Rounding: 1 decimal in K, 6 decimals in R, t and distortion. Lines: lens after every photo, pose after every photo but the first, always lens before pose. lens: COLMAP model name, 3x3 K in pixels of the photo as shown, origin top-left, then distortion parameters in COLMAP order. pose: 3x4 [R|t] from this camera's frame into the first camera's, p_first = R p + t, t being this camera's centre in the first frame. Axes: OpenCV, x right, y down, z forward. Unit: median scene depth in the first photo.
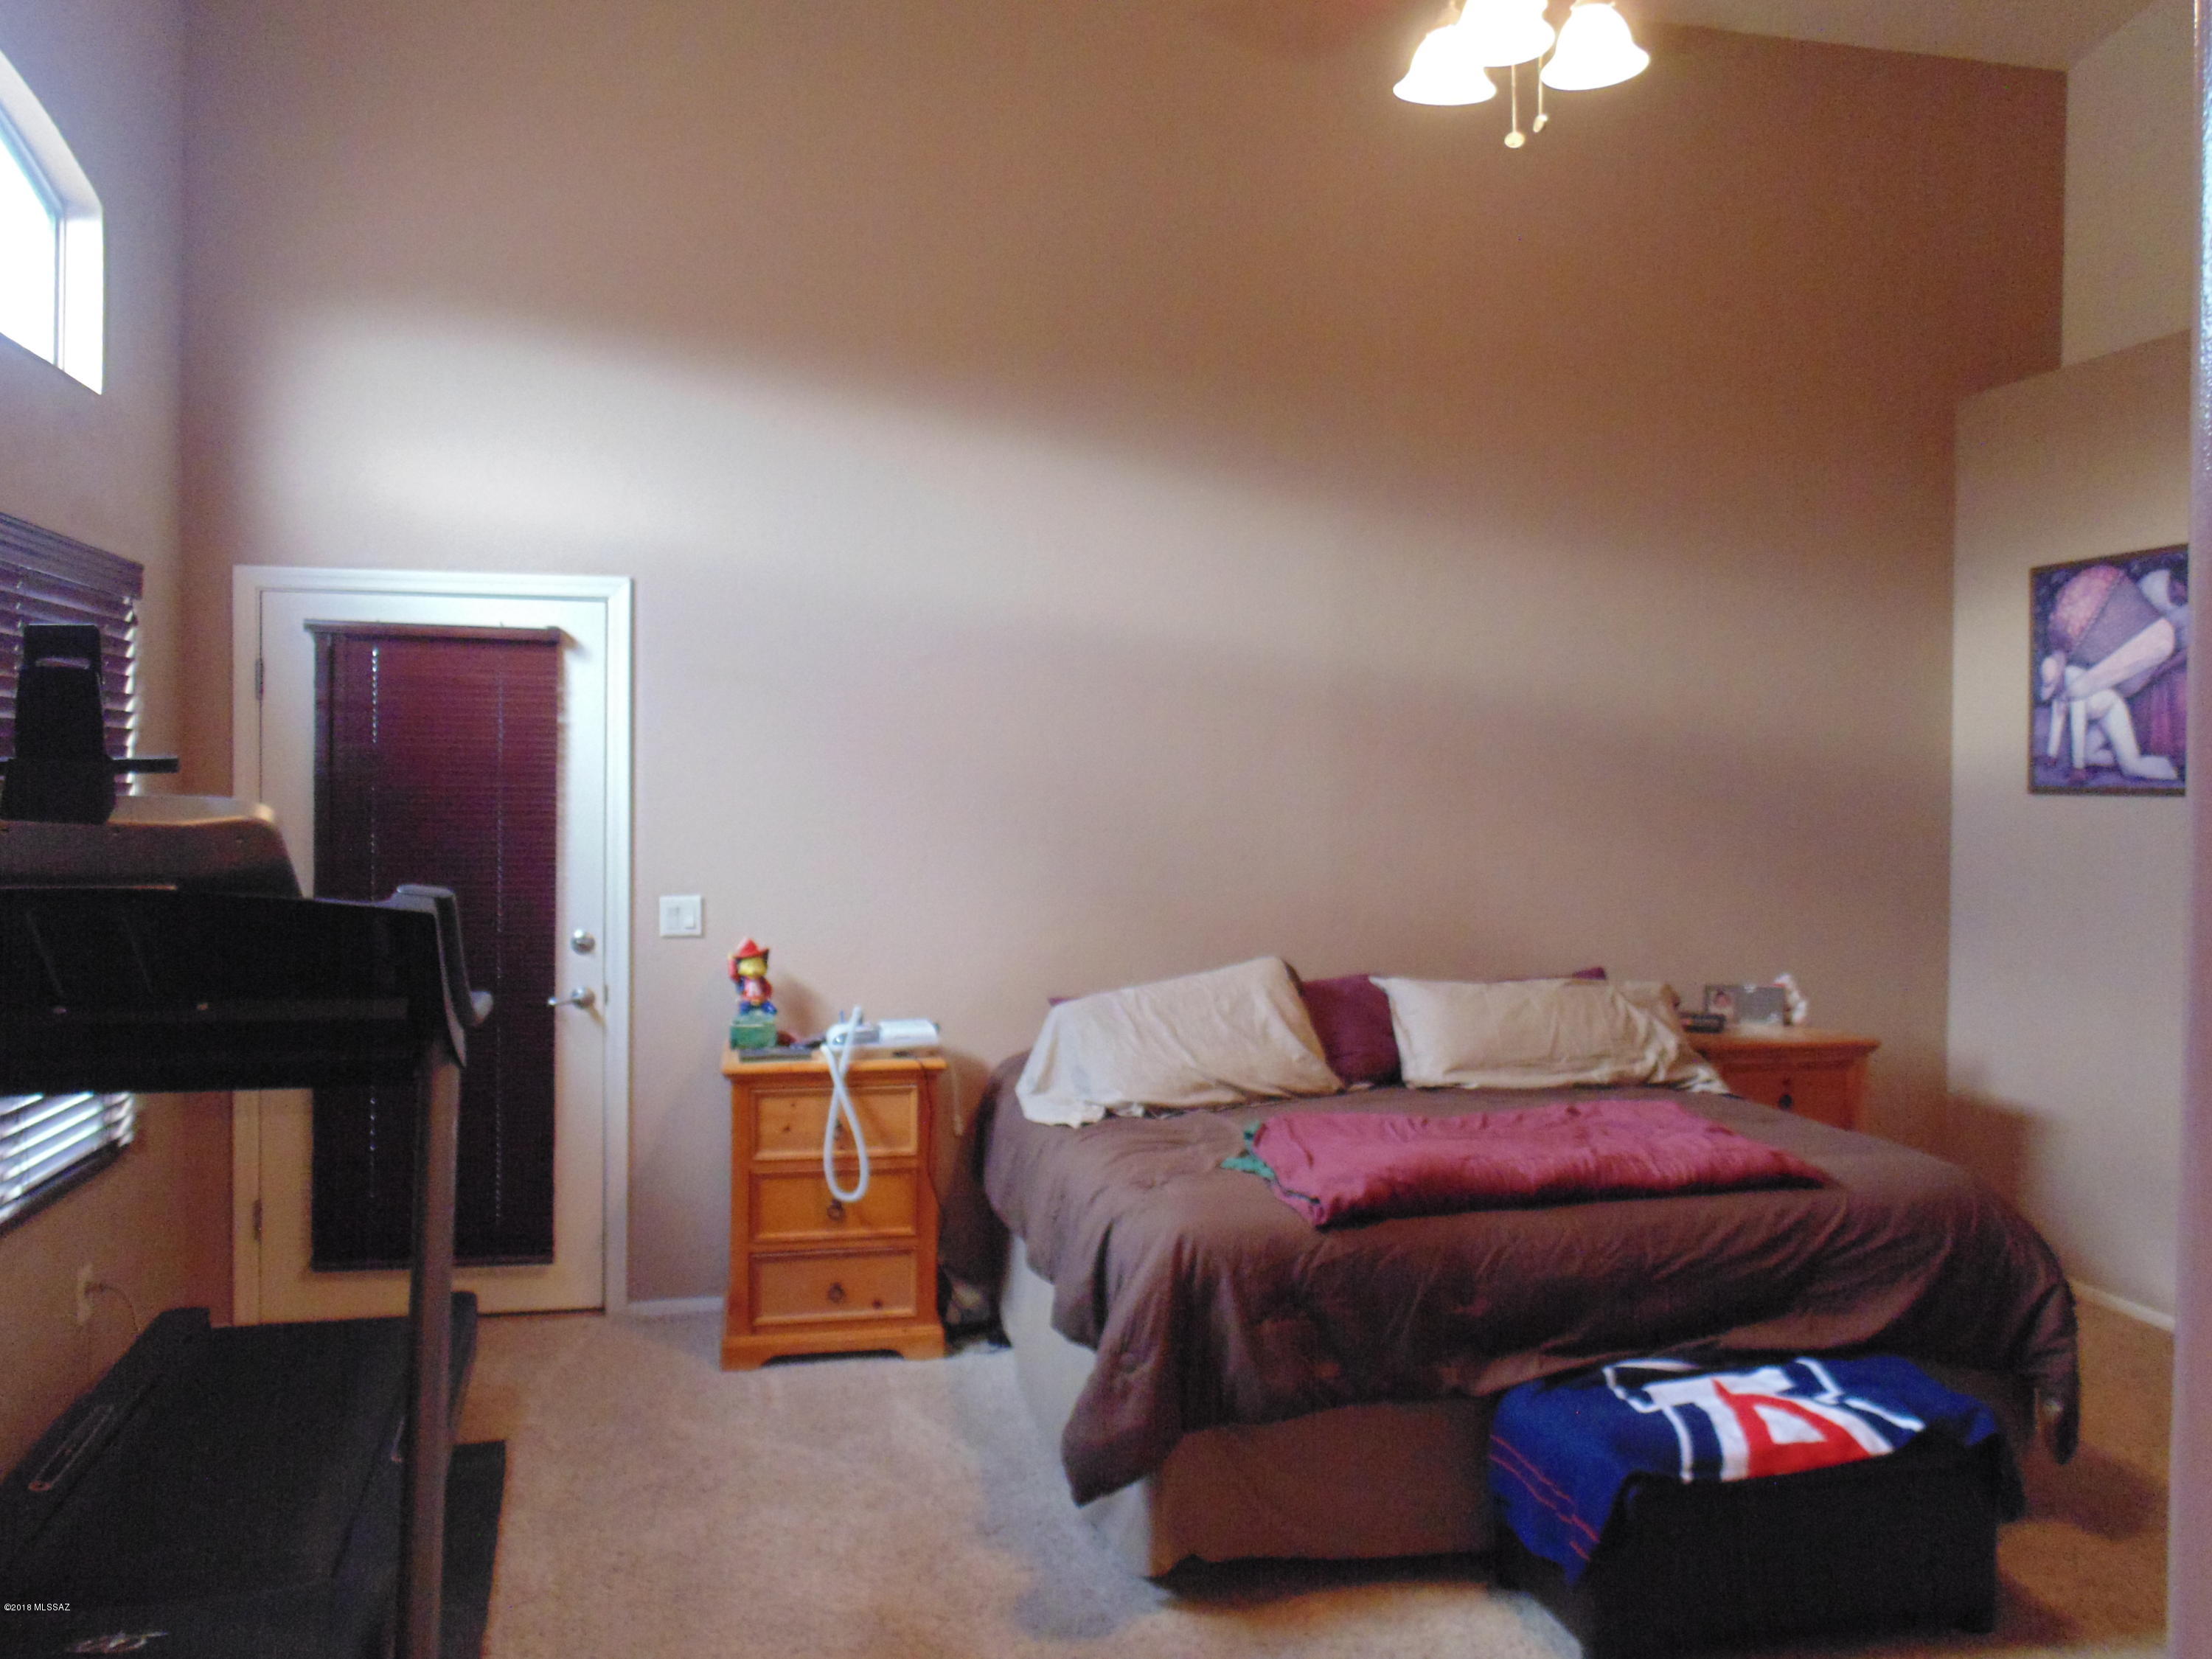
lens RADIAL K [[1764.7, 0, 1135.2], [0, 1764.7, 827.0], [0, 0, 1]] dist [-0.010120, -0.002626]
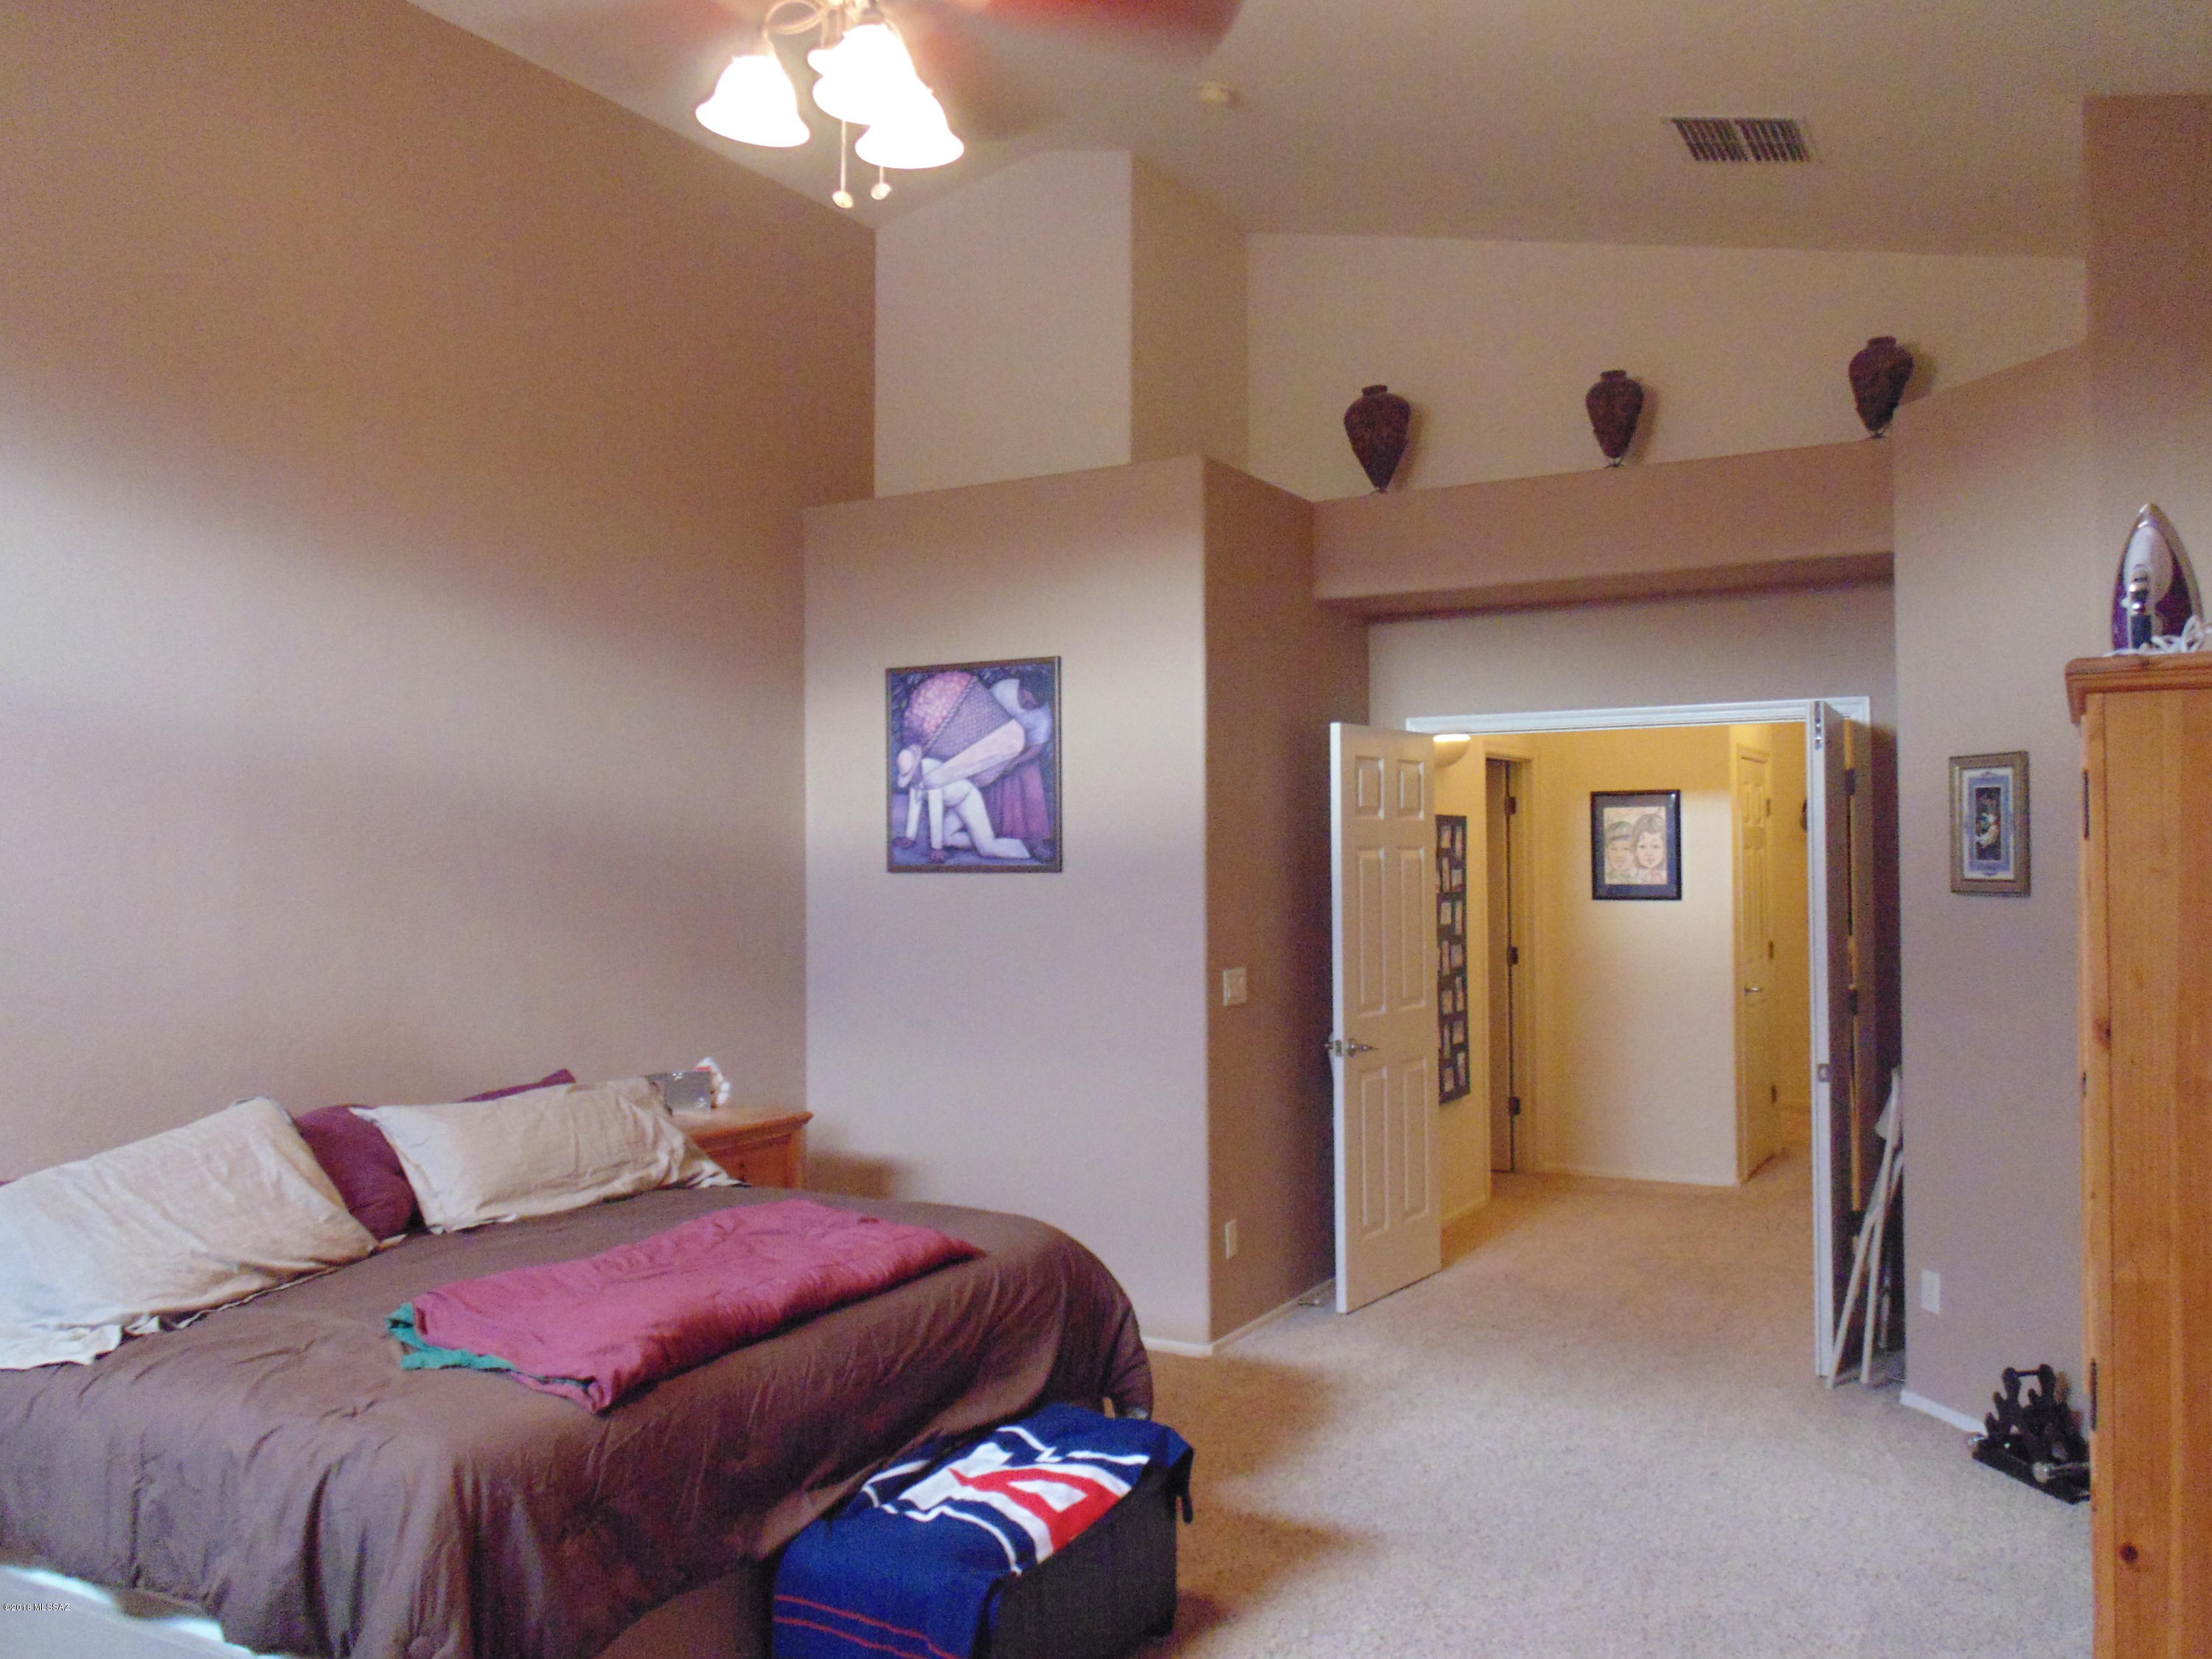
lens RADIAL K [[1764.7, 0, 1135.2], [0, 1764.7, 827.0], [0, 0, 1]] dist [-0.010120, -0.002626]
pose [[0.668382, 0.000057, 0.743819, -0.254280], [0.029795, 0.999195, -0.026849, -0.015547], [-0.743222, 0.040108, 0.667842, 0.174587]]
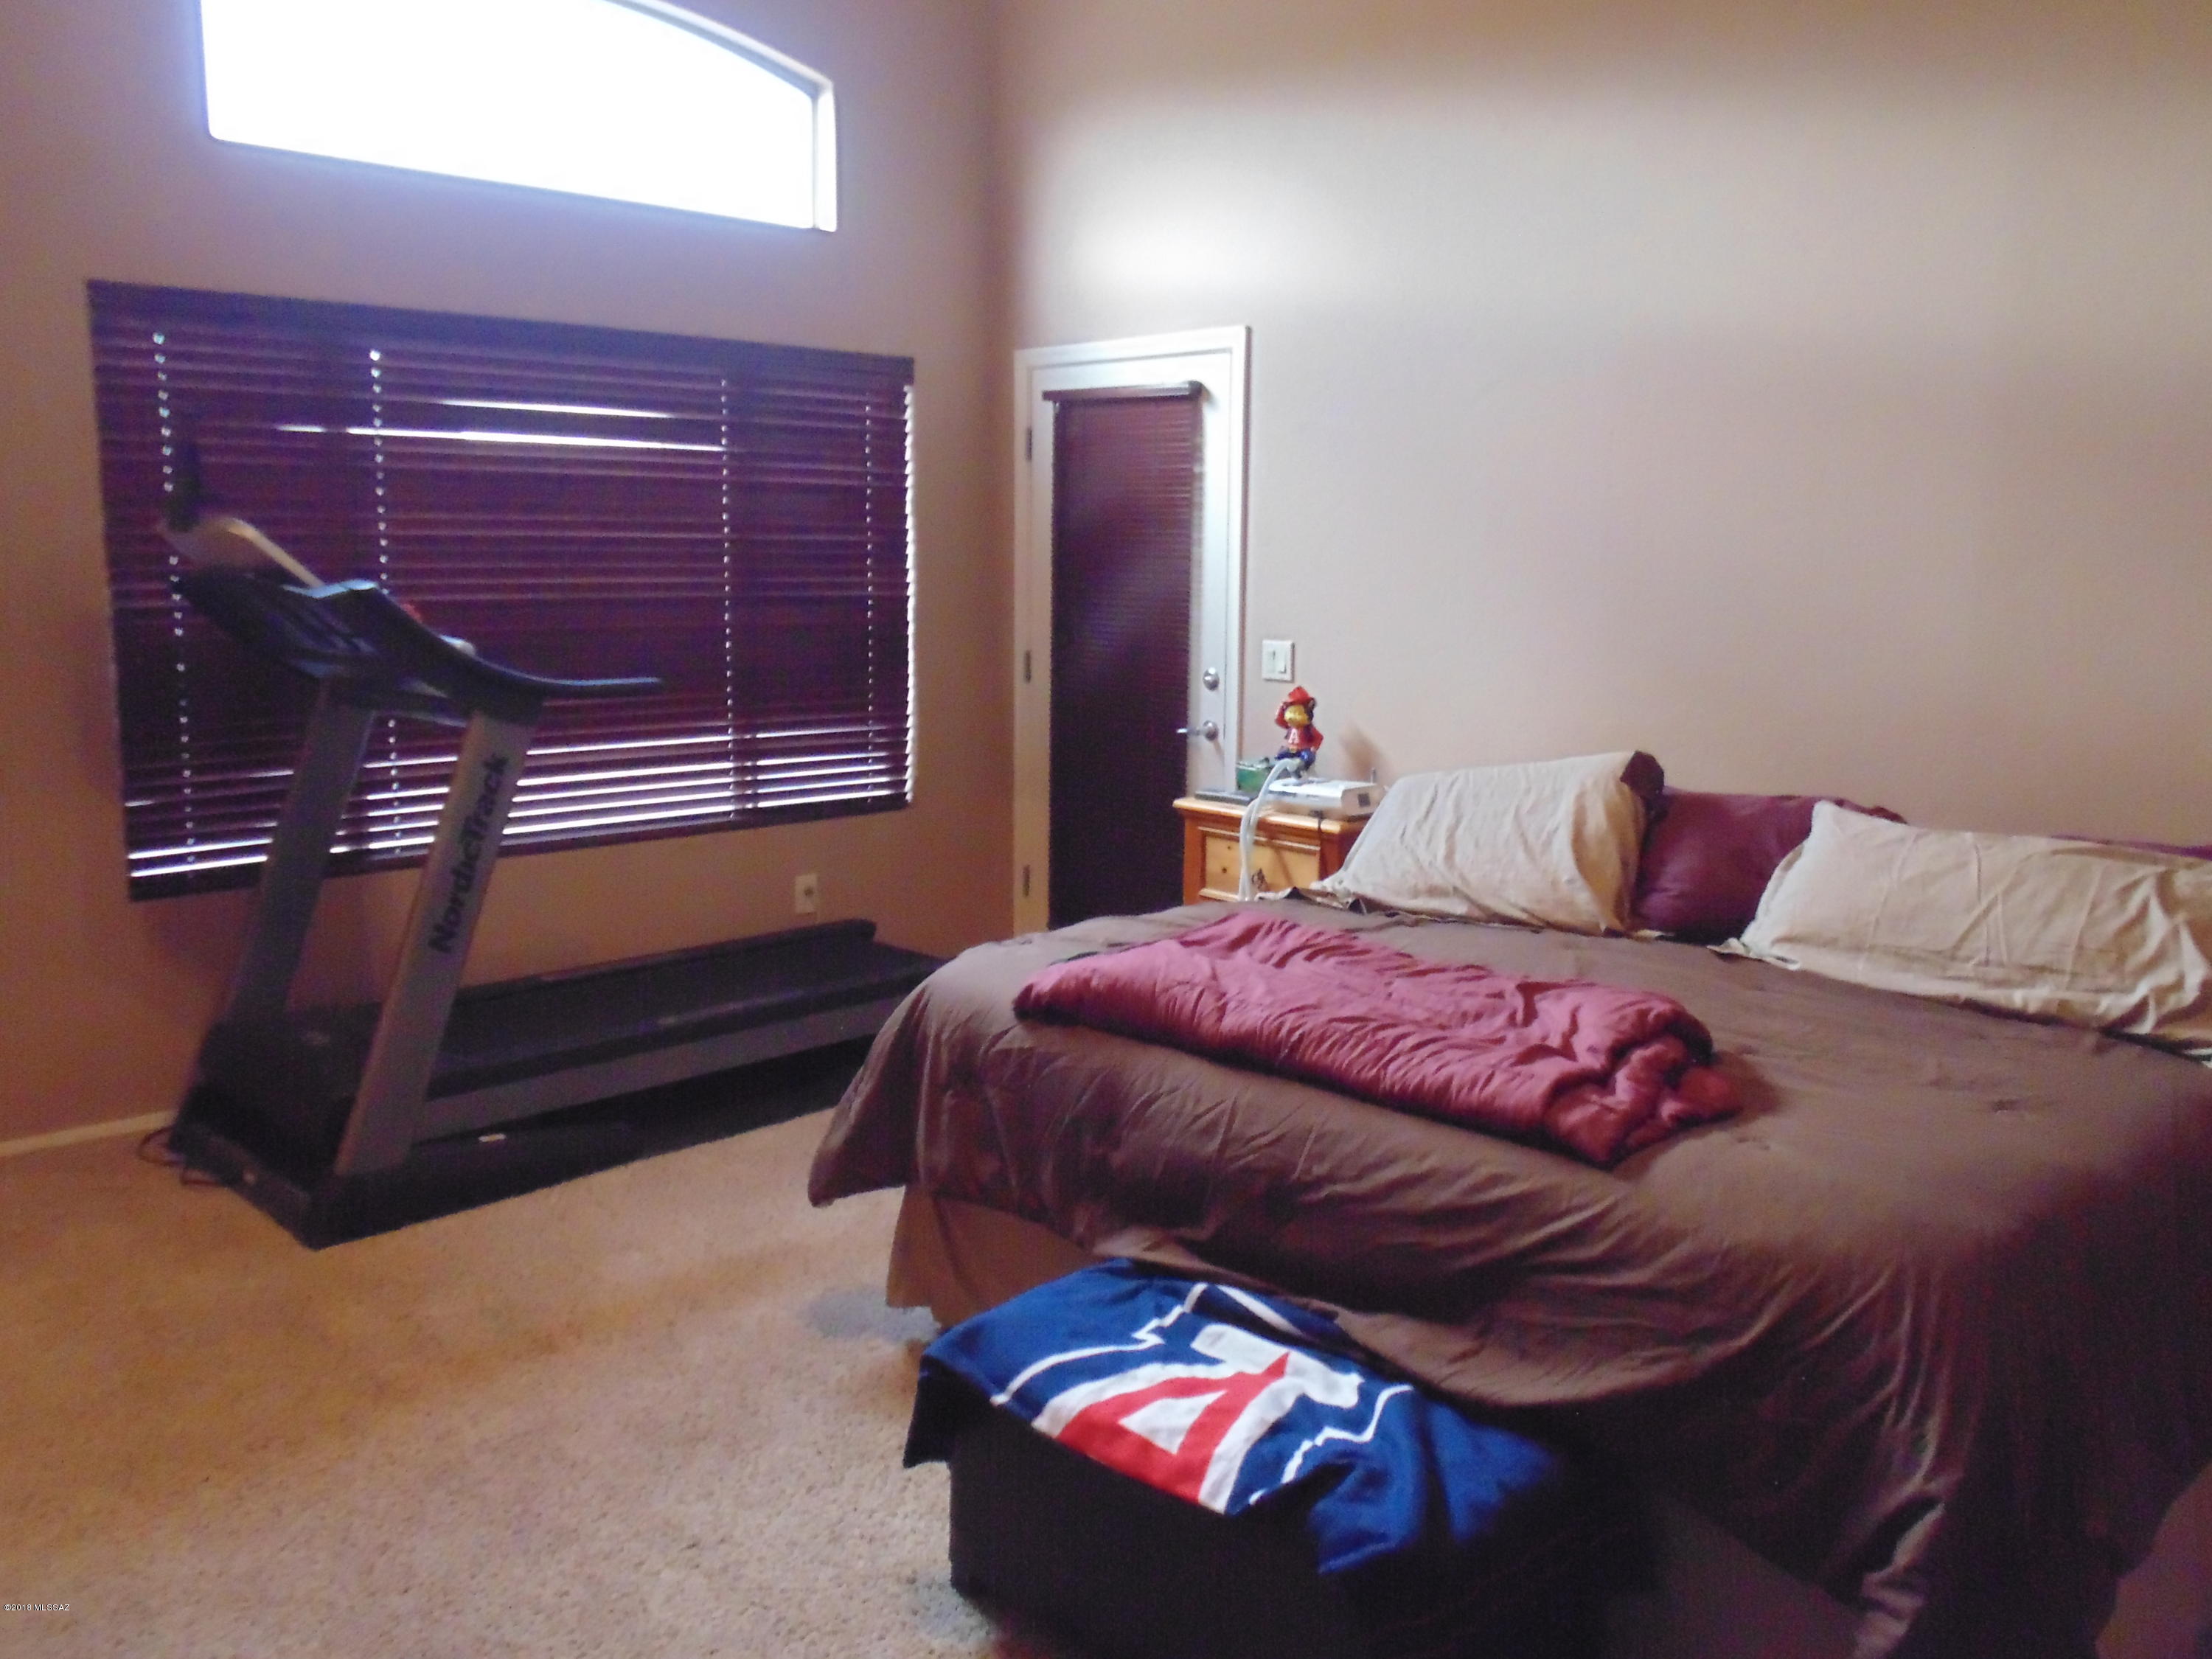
lens RADIAL K [[1794.3, 0, 1120.0], [0, 1794.3, 809.7], [0, 0, 1]] dist [-0.001257, -0.001053]
pose [[0.494260, 0.125754, -0.860171, 0.649215], [-0.027842, 0.991264, 0.128922, 0.005438], [0.868868, -0.039772, 0.493443, 0.437942]]
